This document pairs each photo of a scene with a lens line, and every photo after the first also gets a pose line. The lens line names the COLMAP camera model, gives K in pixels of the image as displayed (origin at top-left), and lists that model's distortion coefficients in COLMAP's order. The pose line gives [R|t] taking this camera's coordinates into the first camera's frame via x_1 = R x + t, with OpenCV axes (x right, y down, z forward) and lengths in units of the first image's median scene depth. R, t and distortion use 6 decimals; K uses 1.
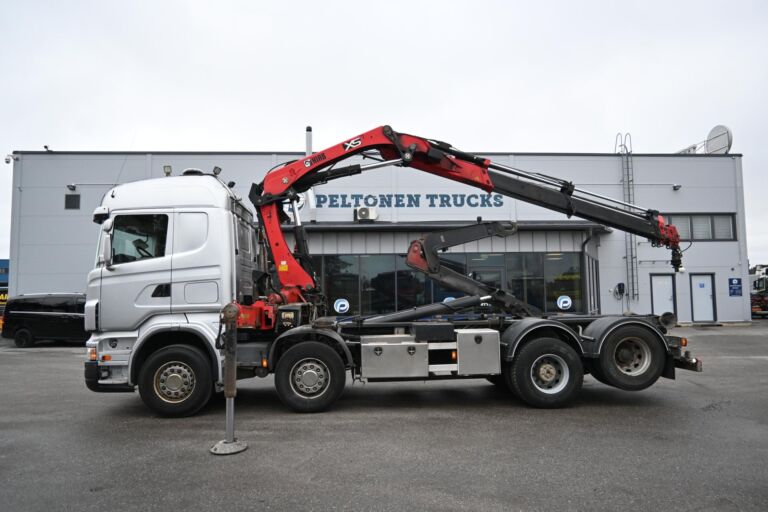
lens RADIAL K [[520.5, 0, 389.4], [0, 520.5, 263.8], [0, 0, 1]] dist [-0.009846, 0.010405]
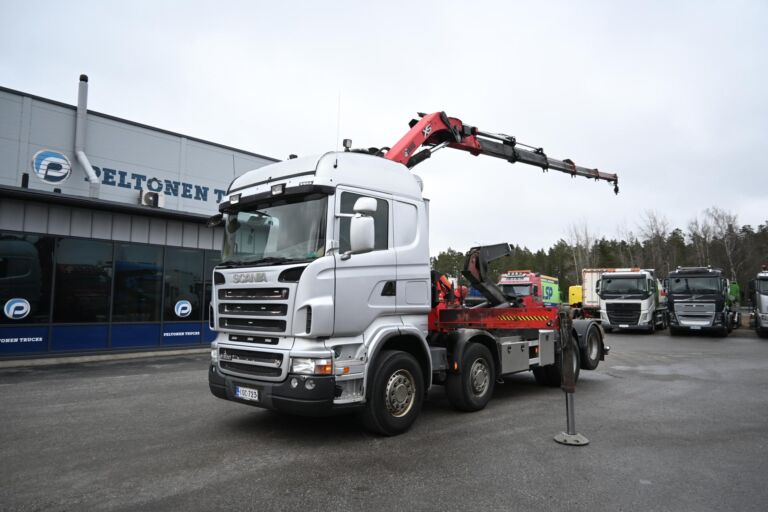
lens RADIAL K [[520.5, 0, 385.2], [0, 520.5, 258.4], [0, 0, 1]] dist [-0.009846, 0.010405]
pose [[0.711523, 0.082266, 0.697830, -0.575415], [-0.067035, 0.996540, -0.049130, 0.024536], [-0.699458, -0.011822, 0.714576, 0.212104]]
